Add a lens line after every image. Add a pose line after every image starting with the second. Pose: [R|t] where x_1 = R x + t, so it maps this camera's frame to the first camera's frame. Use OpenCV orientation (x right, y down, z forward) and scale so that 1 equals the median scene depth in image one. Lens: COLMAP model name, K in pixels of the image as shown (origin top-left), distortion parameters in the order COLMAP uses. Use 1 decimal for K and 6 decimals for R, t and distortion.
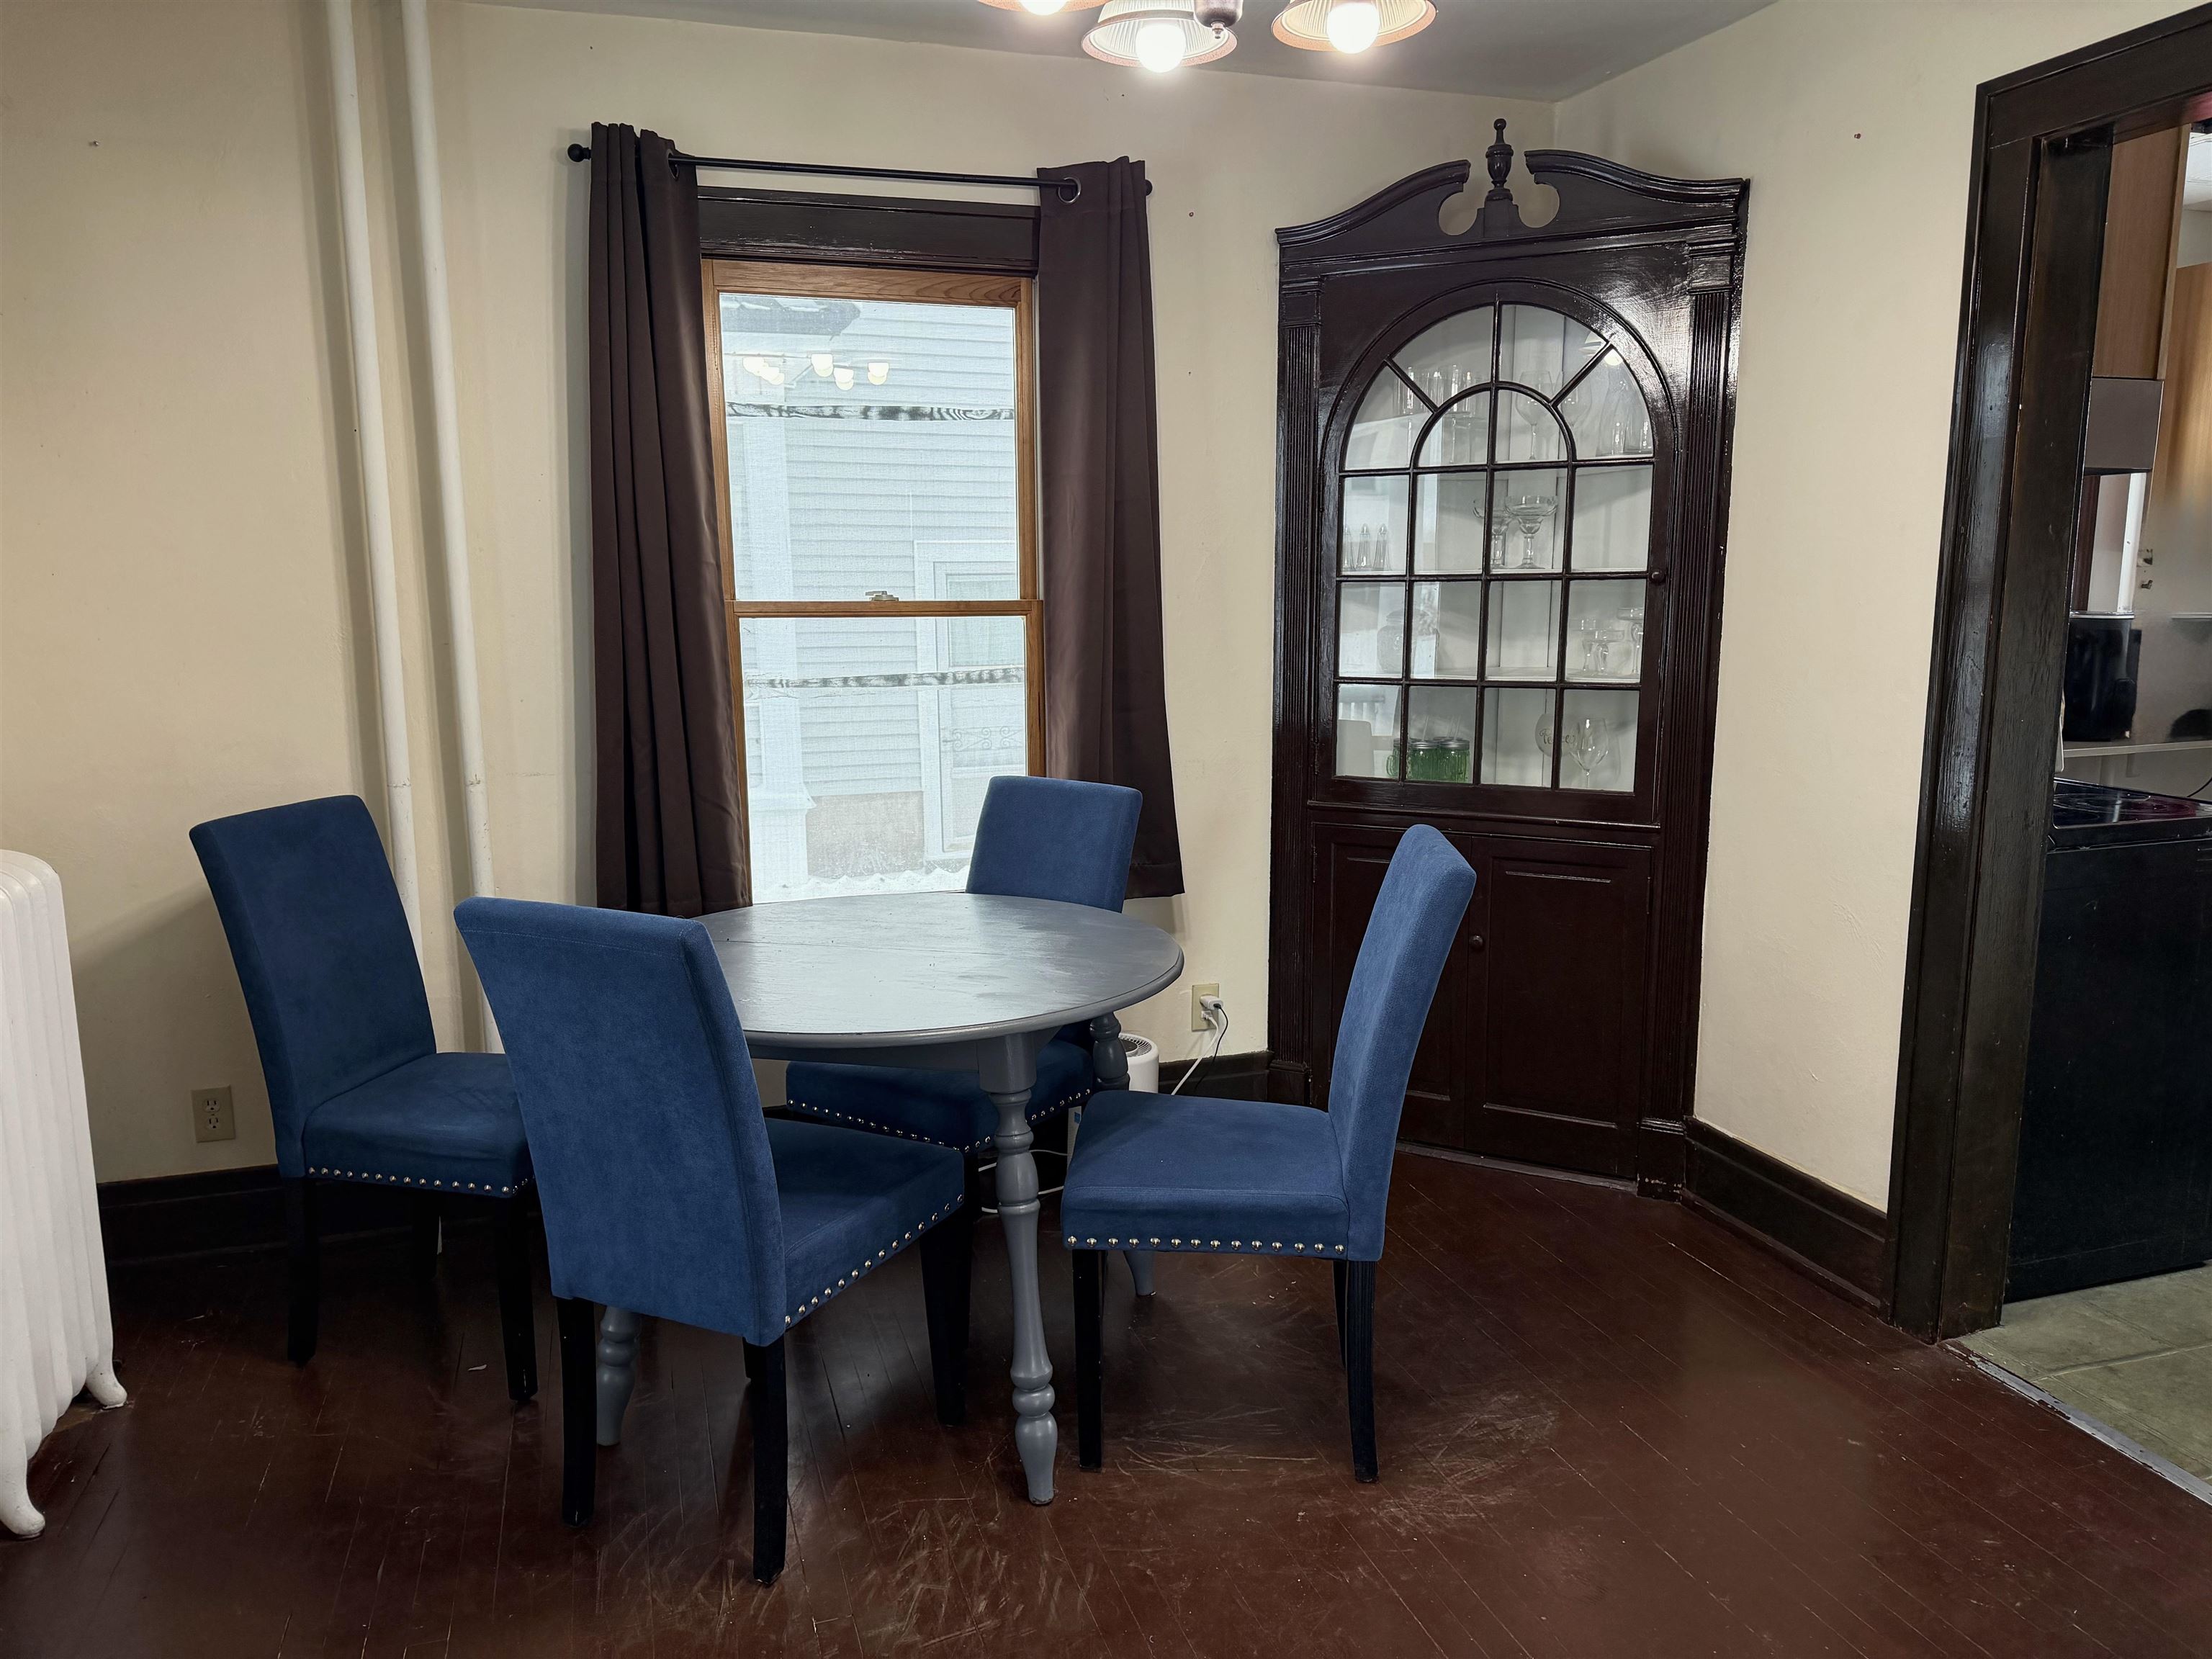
lens RADIAL K [[1571.1, 0, 1114.1], [0, 1571.1, 838.4], [0, 0, 1]] dist [0.051920, -0.064999]
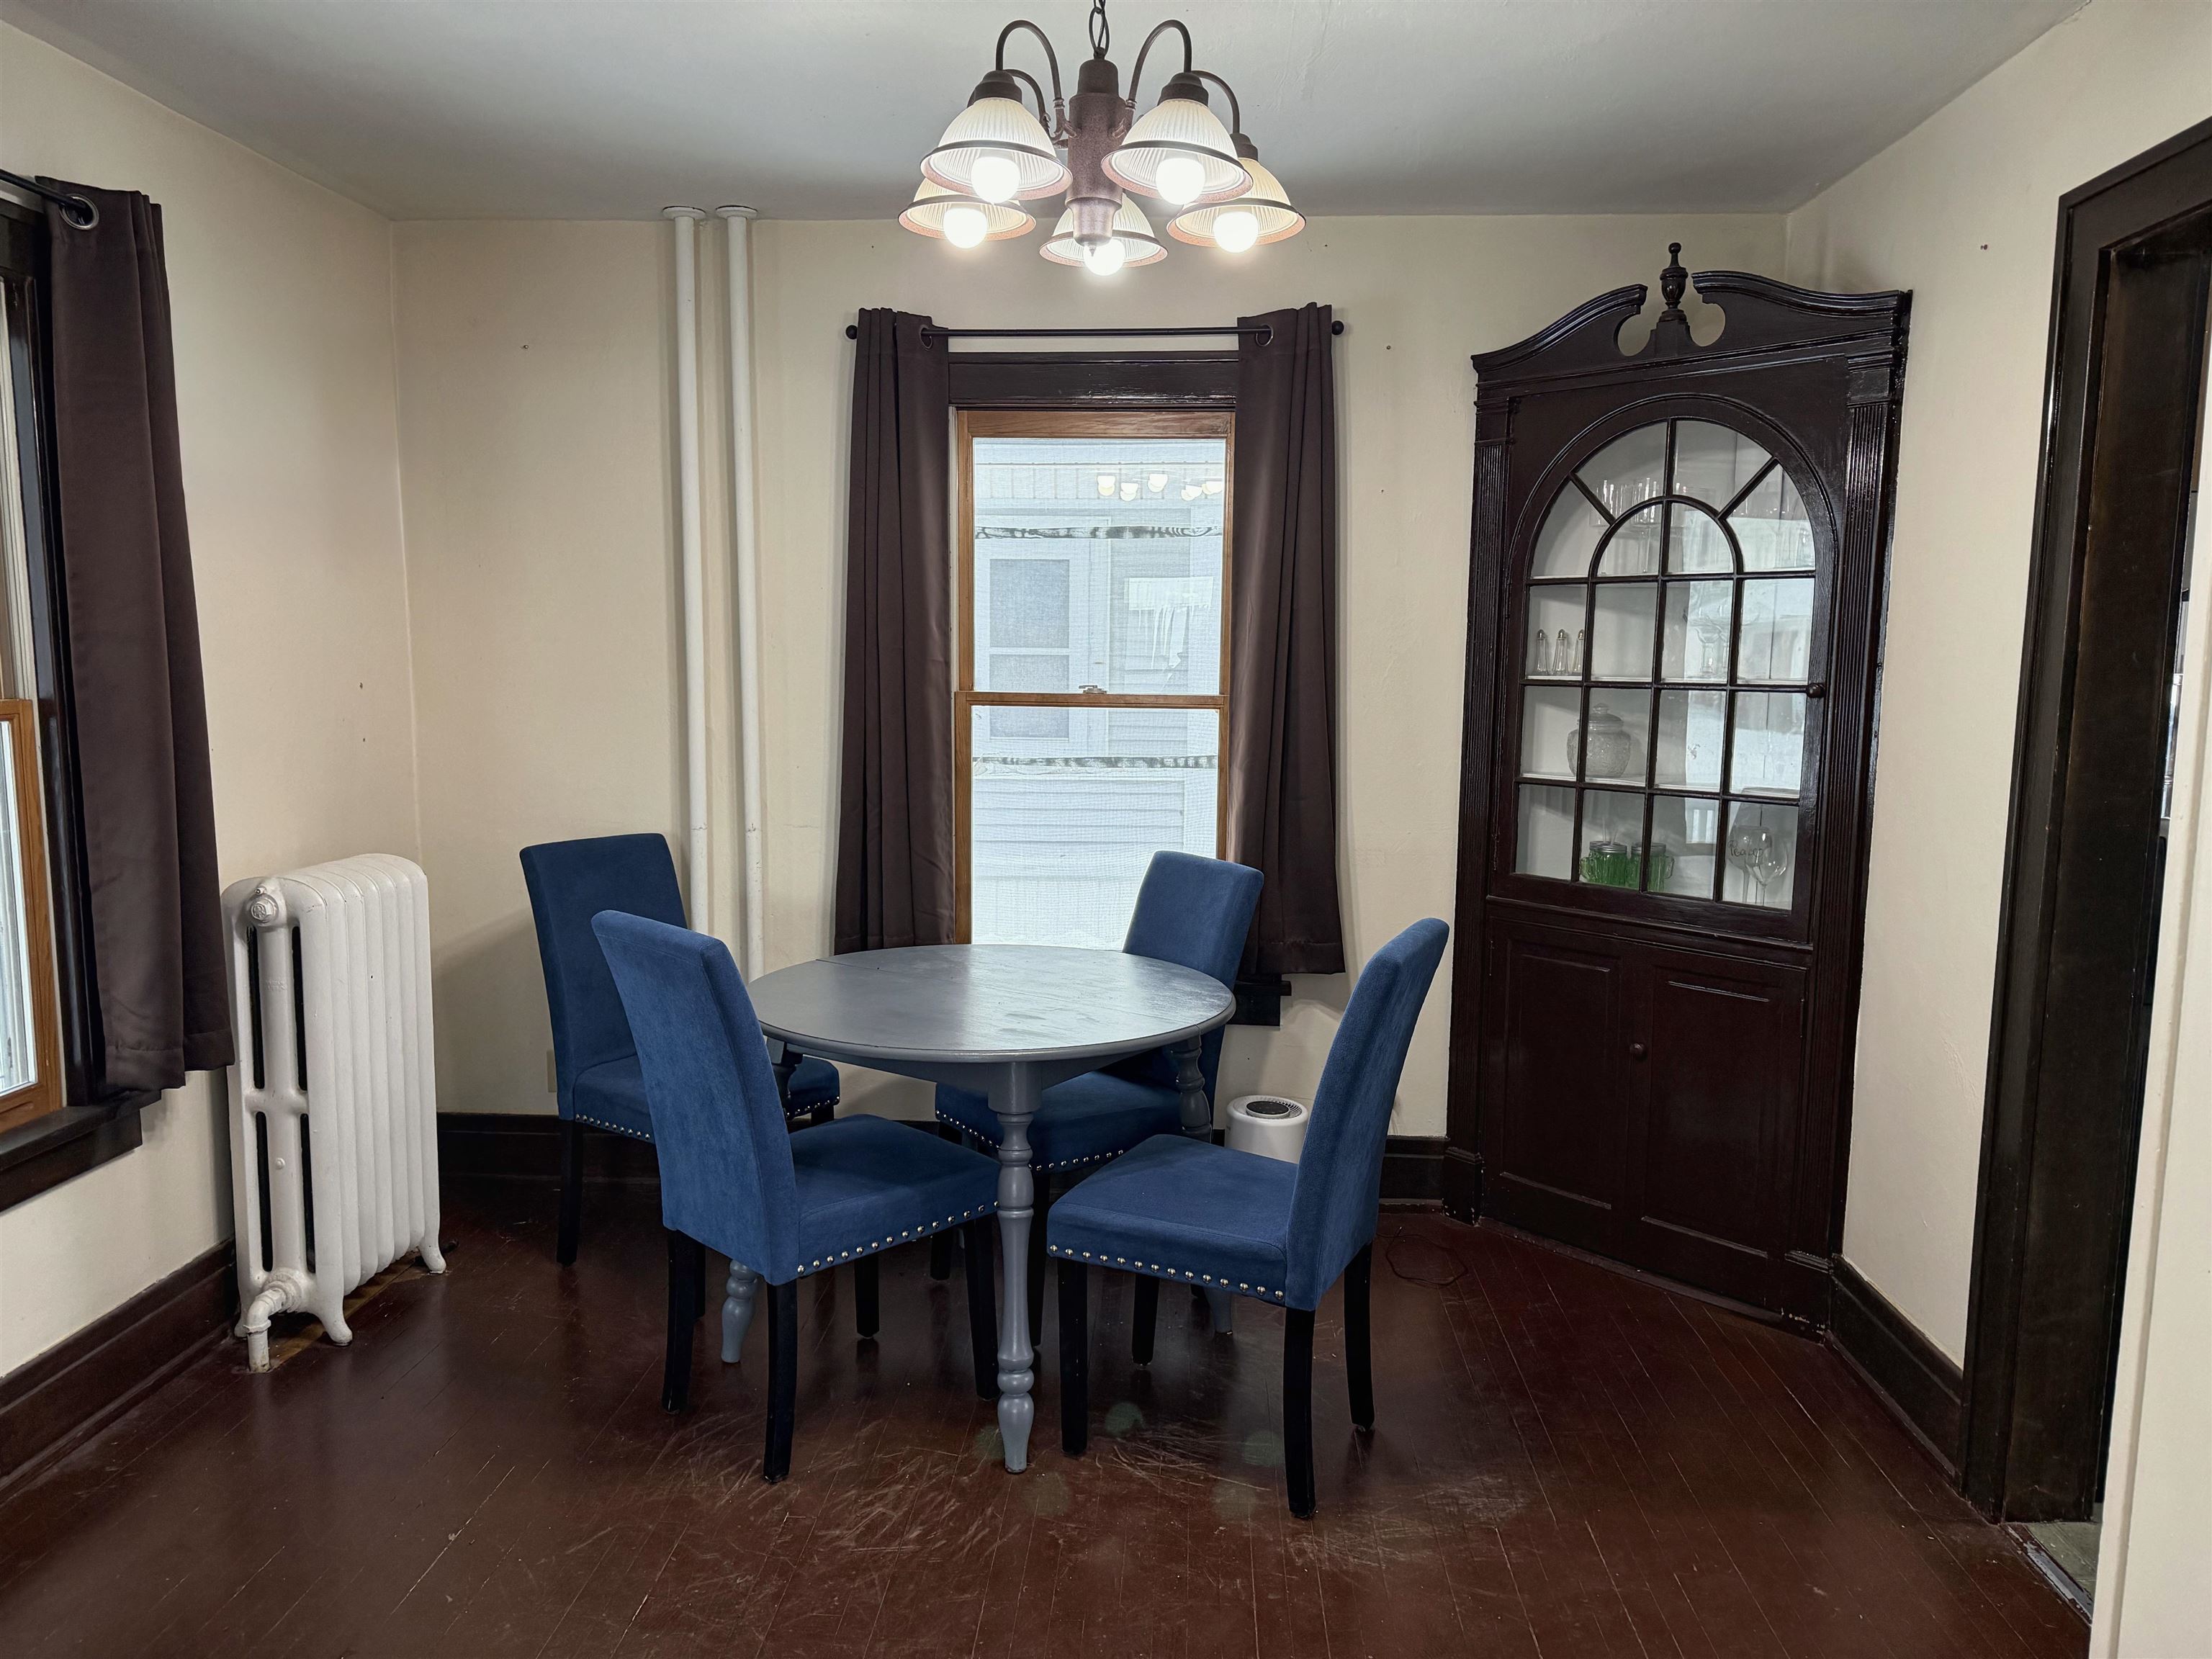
lens RADIAL K [[1571.1, 0, 1108.6], [0, 1571.1, 844.3], [0, 0, 1]] dist [0.051920, -0.064999]
pose [[0.931582, 0.062073, -0.358192, 0.308459], [-0.078726, 0.996380, -0.032082, -0.005801], [0.354904, 0.058086, 0.933096, -0.065514]]
